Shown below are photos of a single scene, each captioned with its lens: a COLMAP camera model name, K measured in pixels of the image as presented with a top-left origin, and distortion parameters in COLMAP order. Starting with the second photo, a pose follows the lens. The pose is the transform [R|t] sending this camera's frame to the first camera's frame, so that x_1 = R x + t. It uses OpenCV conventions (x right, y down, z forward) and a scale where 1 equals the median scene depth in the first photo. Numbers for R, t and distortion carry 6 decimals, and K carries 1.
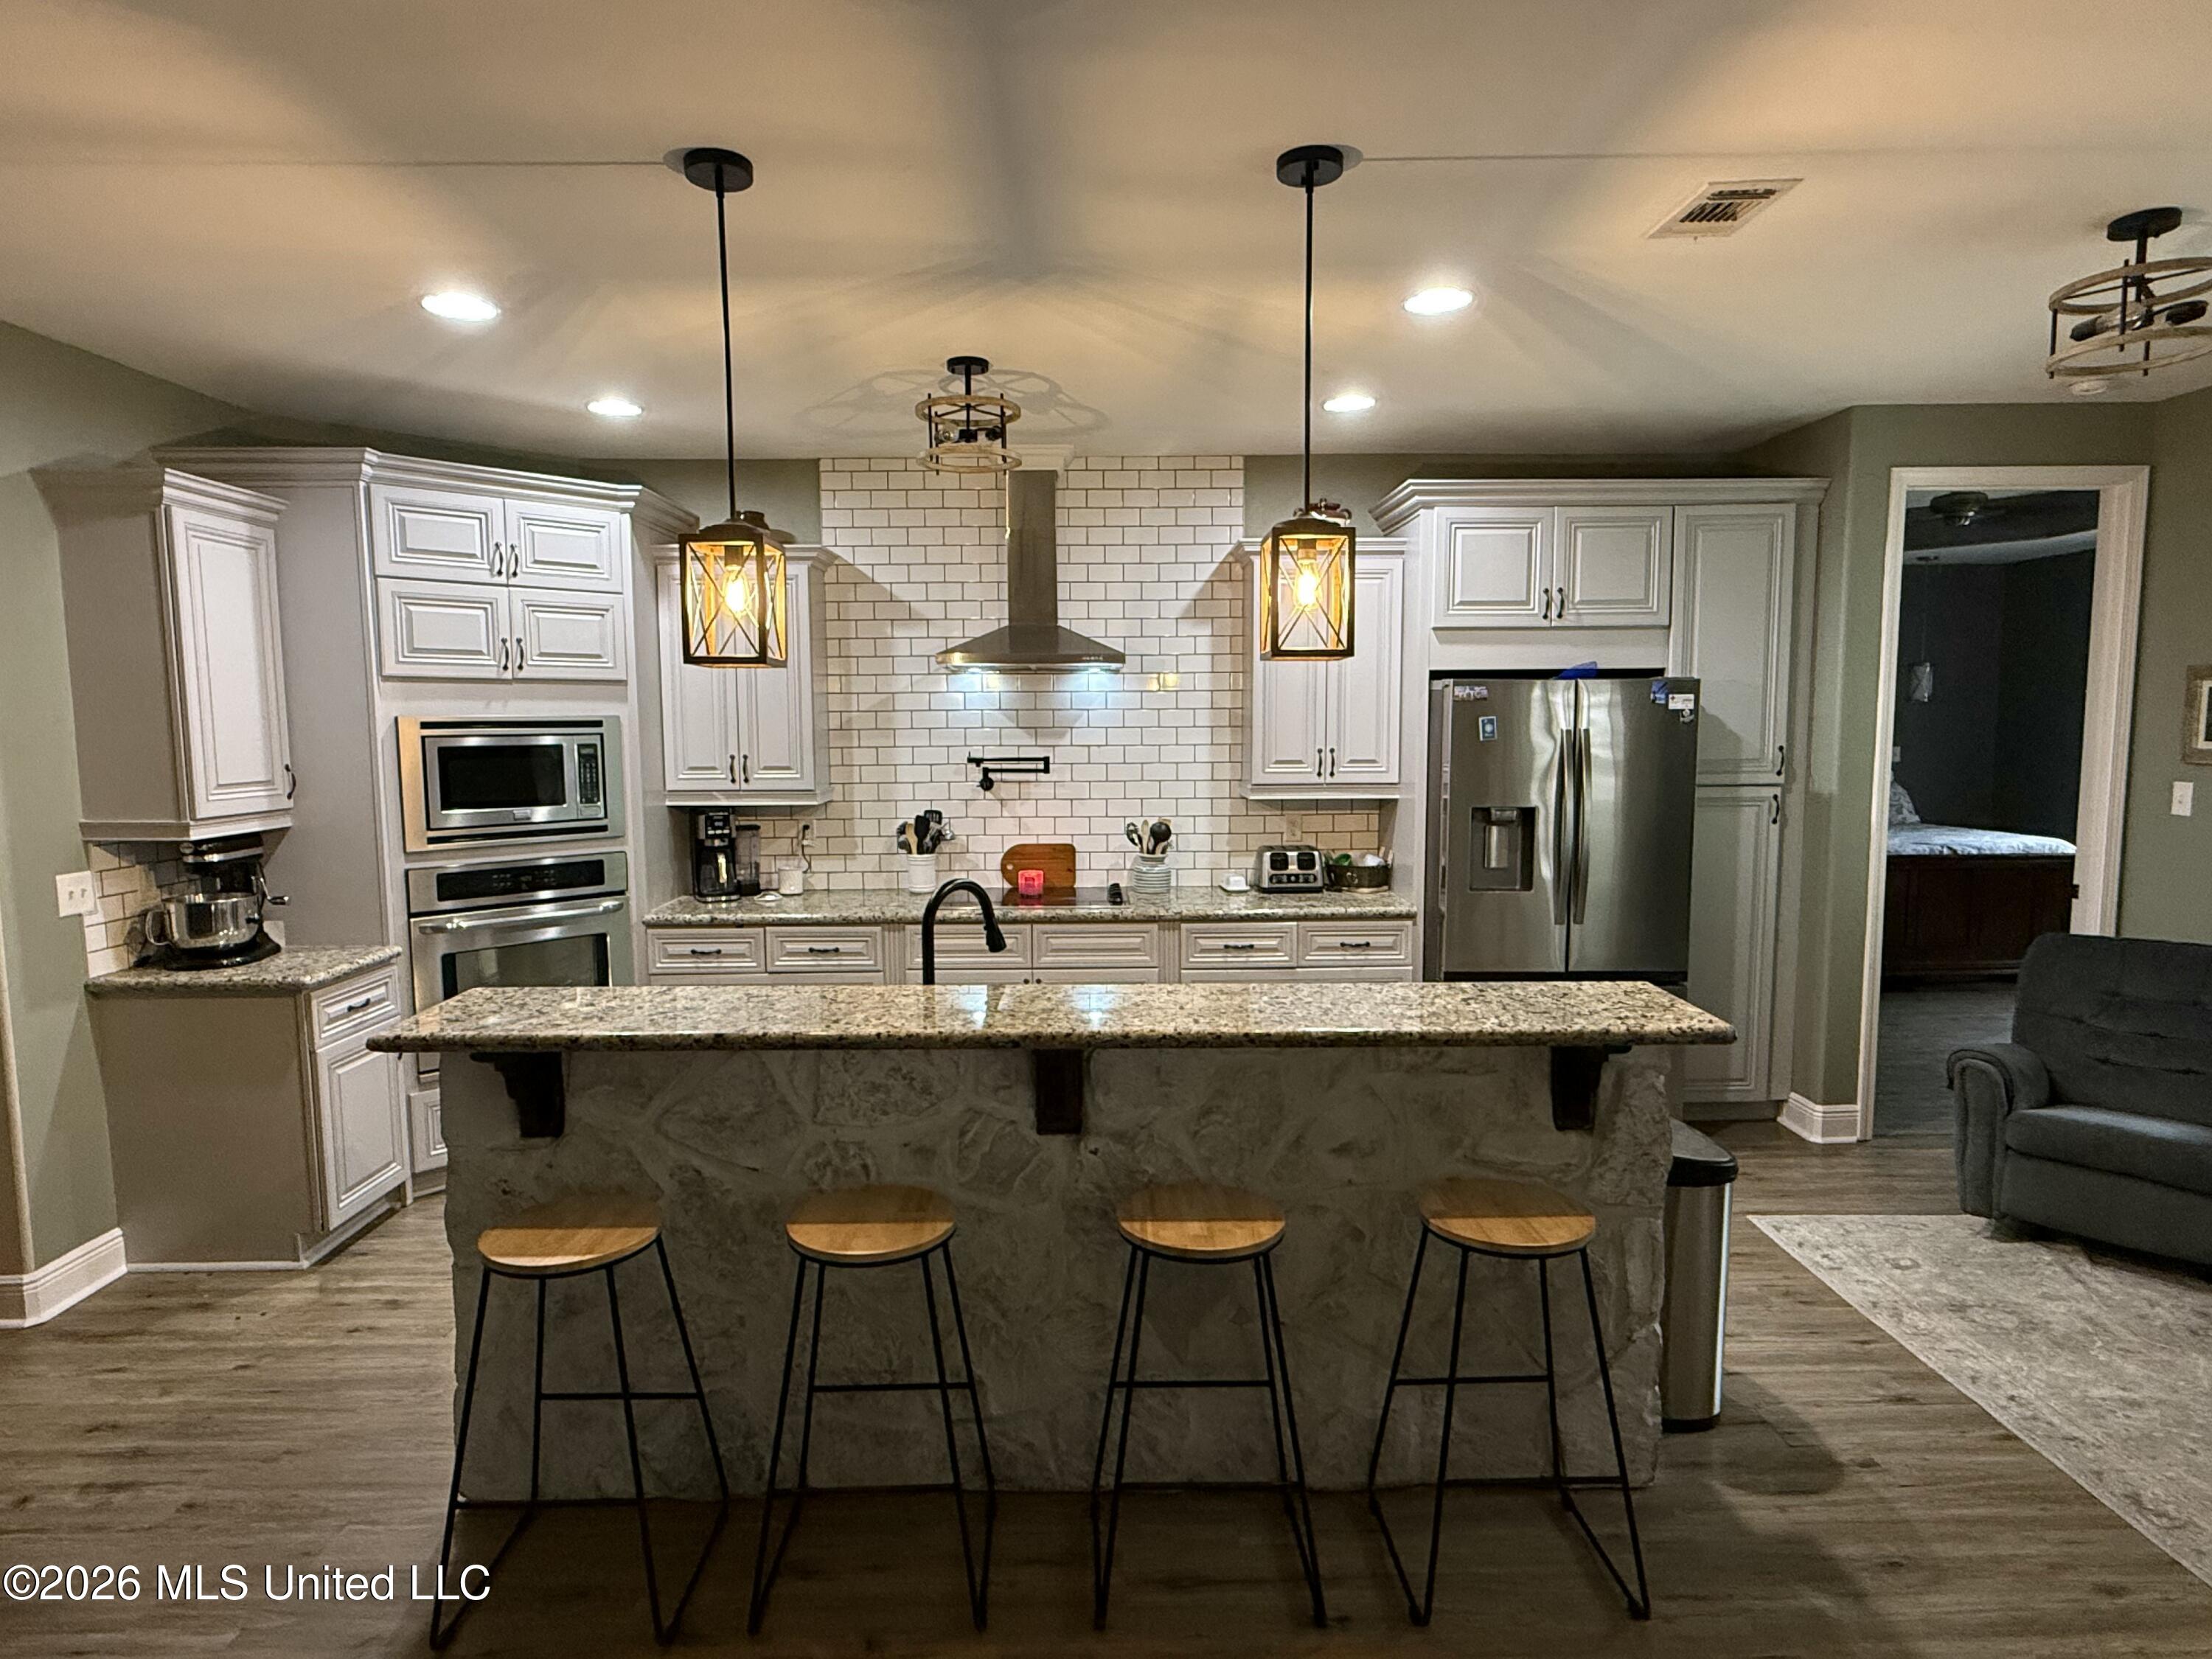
lens RADIAL K [[1210.5, 0, 1101.3], [0, 1210.5, 836.4], [0, 0, 1]] dist [0.002126, -0.000357]
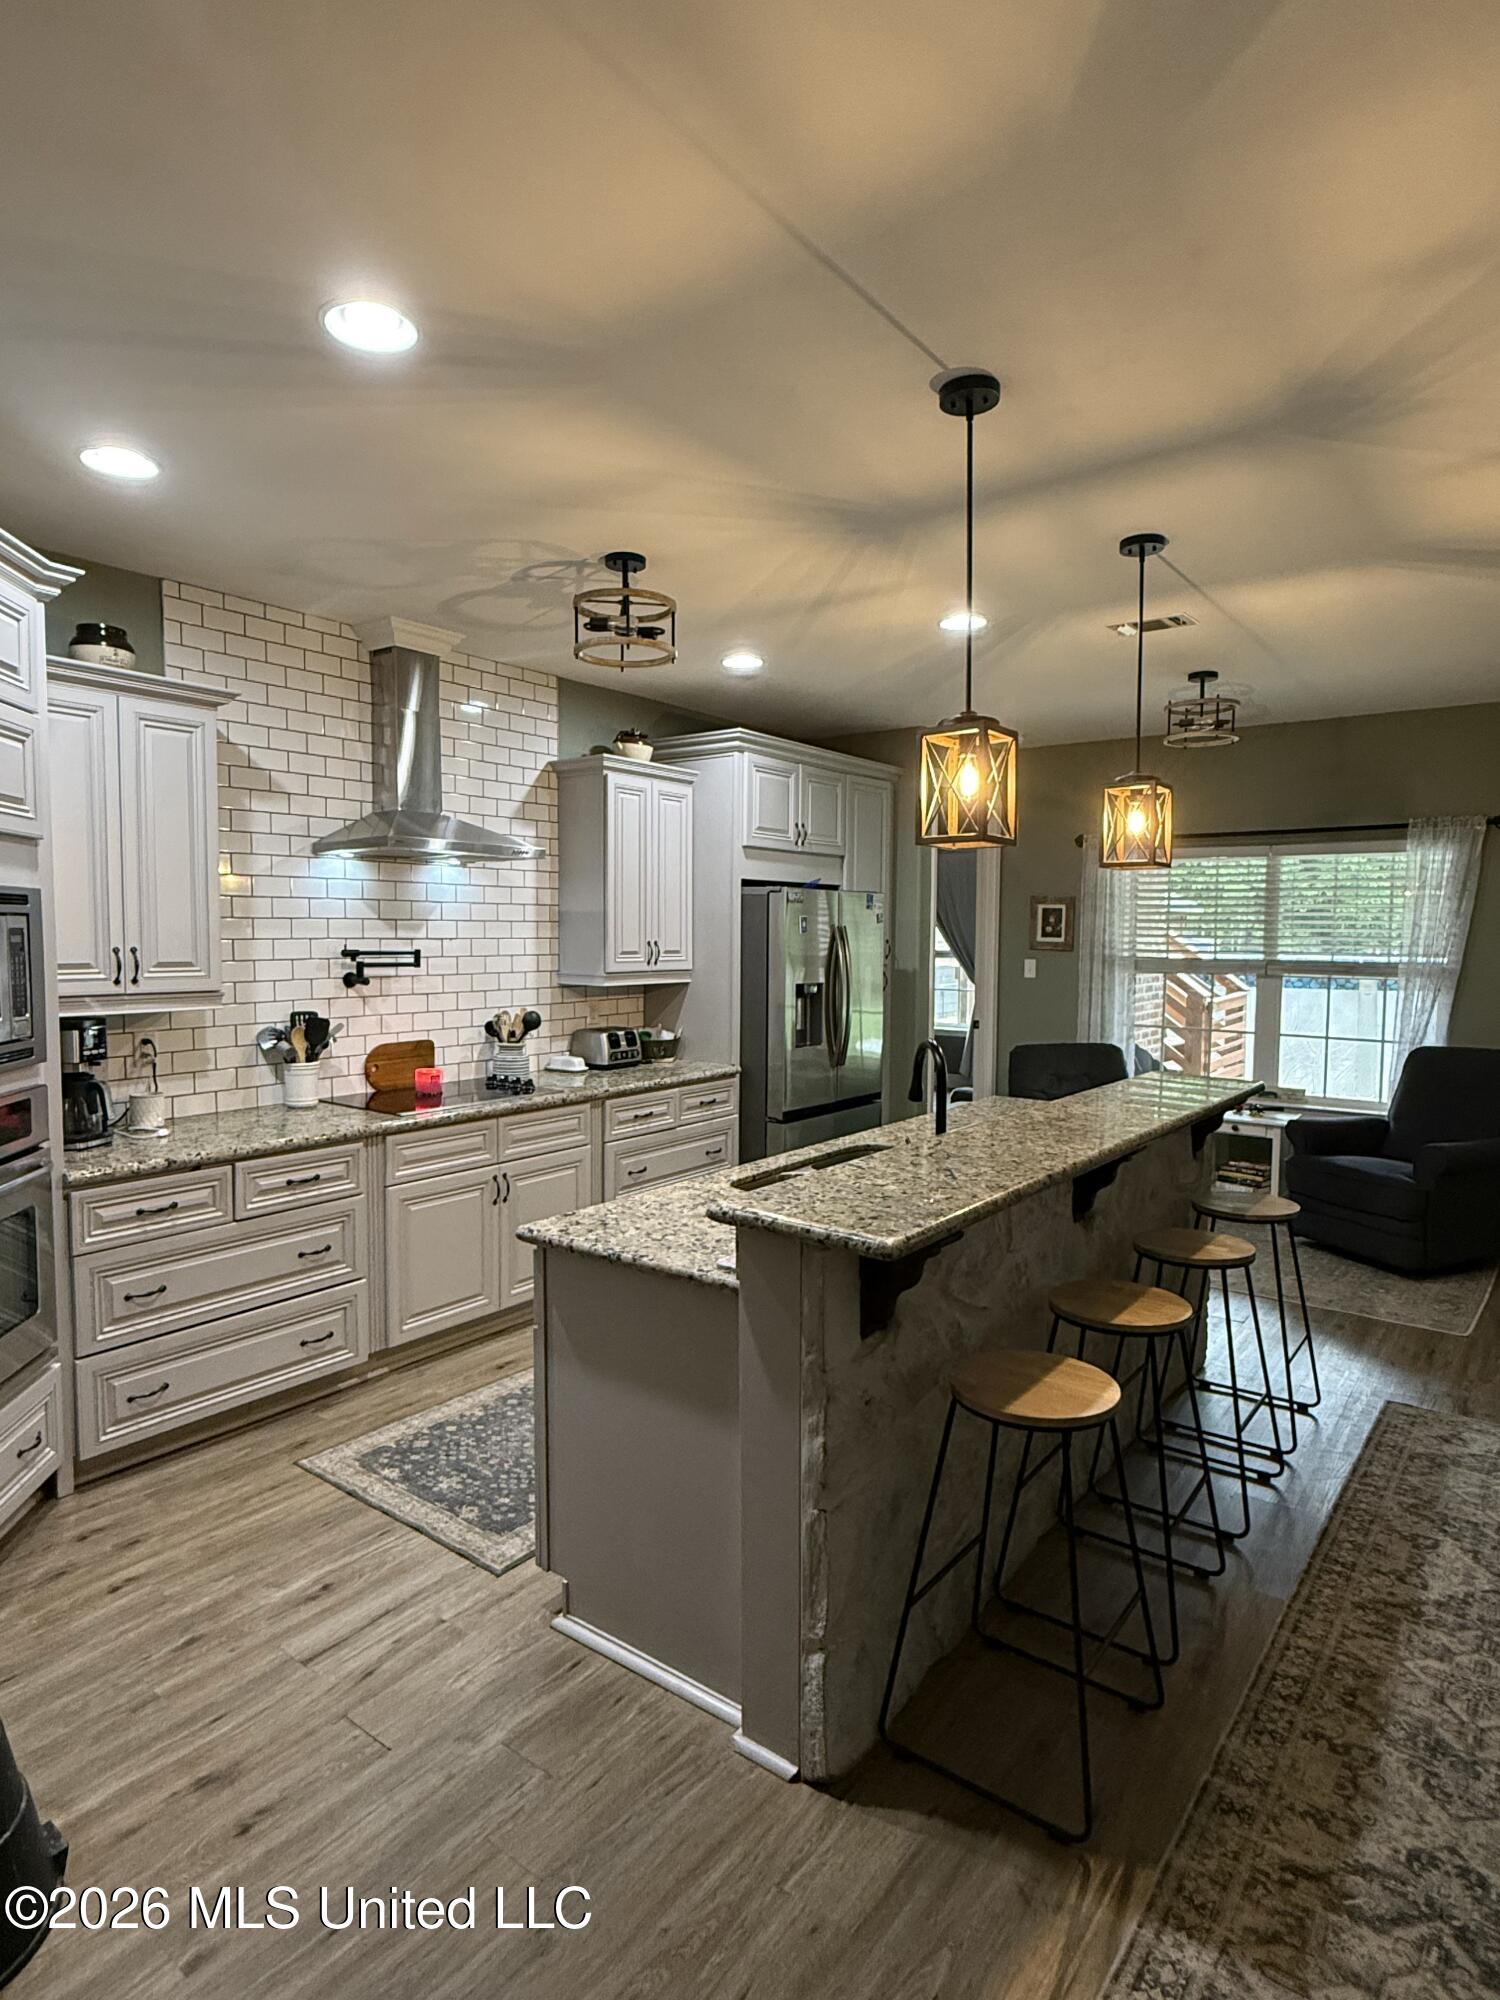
lens RADIAL K [[1094.4, 0, 750.0], [0, 1094.4, 1000.0], [0, 0, 1]] dist [0.002126, -0.000357]
pose [[0.618082, -0.039295, 0.785131, -0.589015], [0.067836, 0.997690, -0.003470, -0.005594], [-0.783181, 0.055404, 0.619320, 0.270979]]
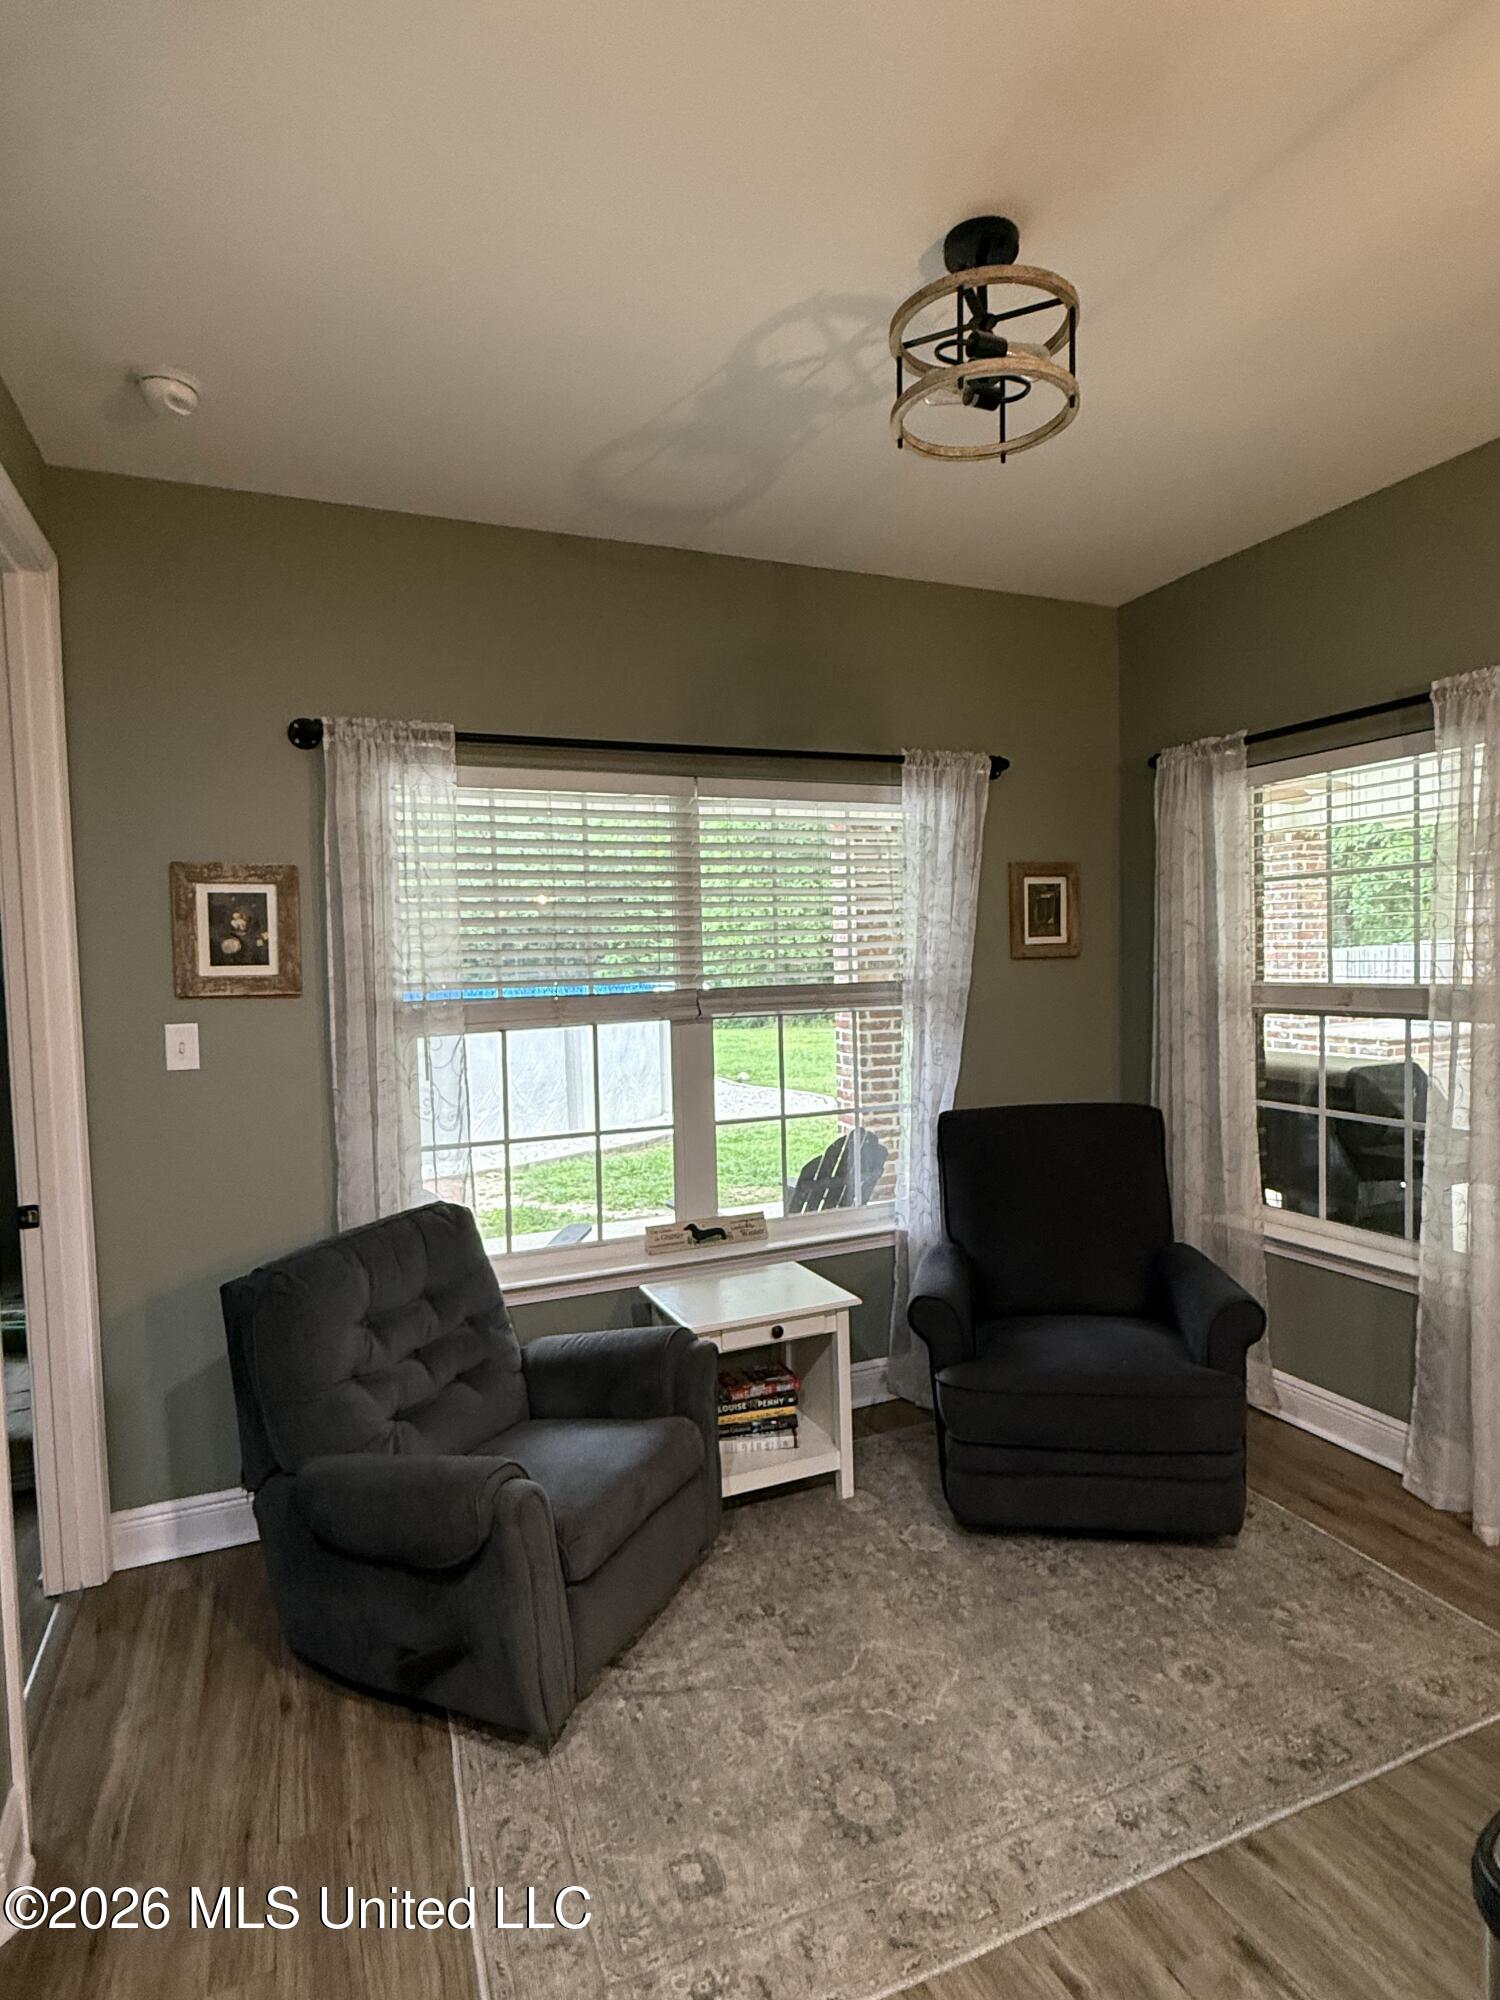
lens RADIAL K [[1069.4, 0, 750.0], [0, 1069.4, 1000.0], [0, 0, 1]] dist [-0.002628, -0.000597]
pose [[-0.386232, -0.038103, 0.921614, 0.155880], [0.117730, 0.988938, 0.090225, -0.066663], [-0.914858, 0.143350, -0.377473, 0.812456]]
